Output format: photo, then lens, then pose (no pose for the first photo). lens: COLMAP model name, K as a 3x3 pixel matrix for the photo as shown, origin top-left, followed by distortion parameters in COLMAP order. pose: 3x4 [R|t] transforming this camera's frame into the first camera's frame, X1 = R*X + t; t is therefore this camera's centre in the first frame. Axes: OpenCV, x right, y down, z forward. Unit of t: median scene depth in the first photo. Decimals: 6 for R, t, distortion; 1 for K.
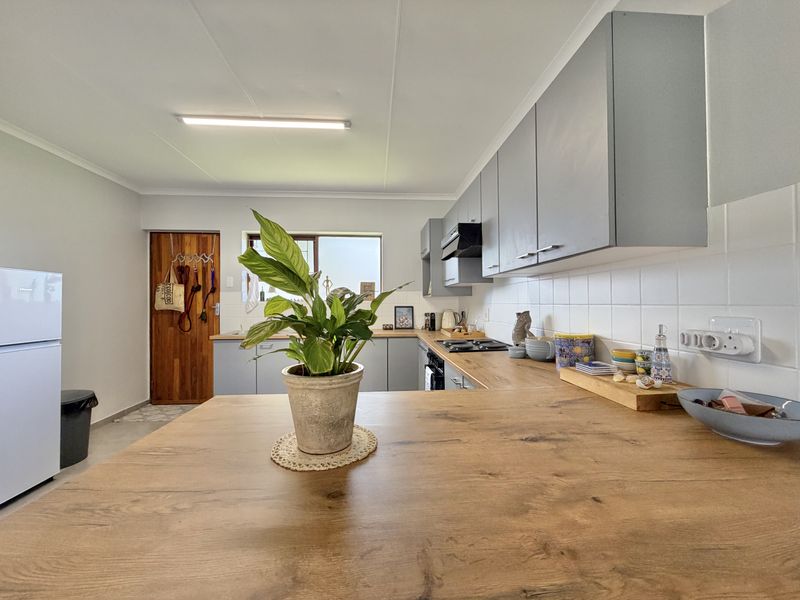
lens RADIAL K [[320.6, 0, 396.2], [0, 320.6, 298.7], [0, 0, 1]] dist [0.001865, 0.000092]
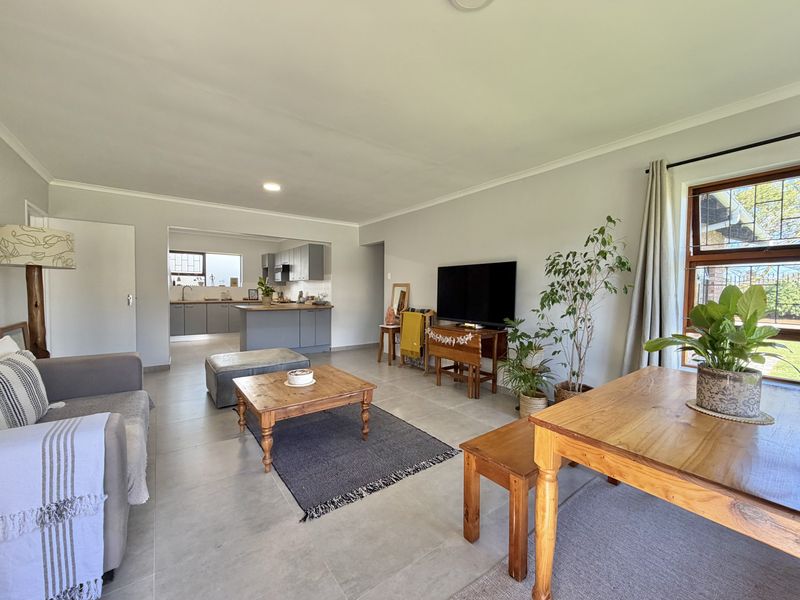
lens RADIAL K [[320.6, 0, 400.1], [0, 320.6, 295.7], [0, 0, 1]] dist [0.001865, 0.000092]
pose [[0.833109, 0.008343, 0.553046, -0.357868], [-0.025819, 0.999383, 0.023818, -0.012508], [-0.552506, -0.034122, 0.832810, -1.399522]]
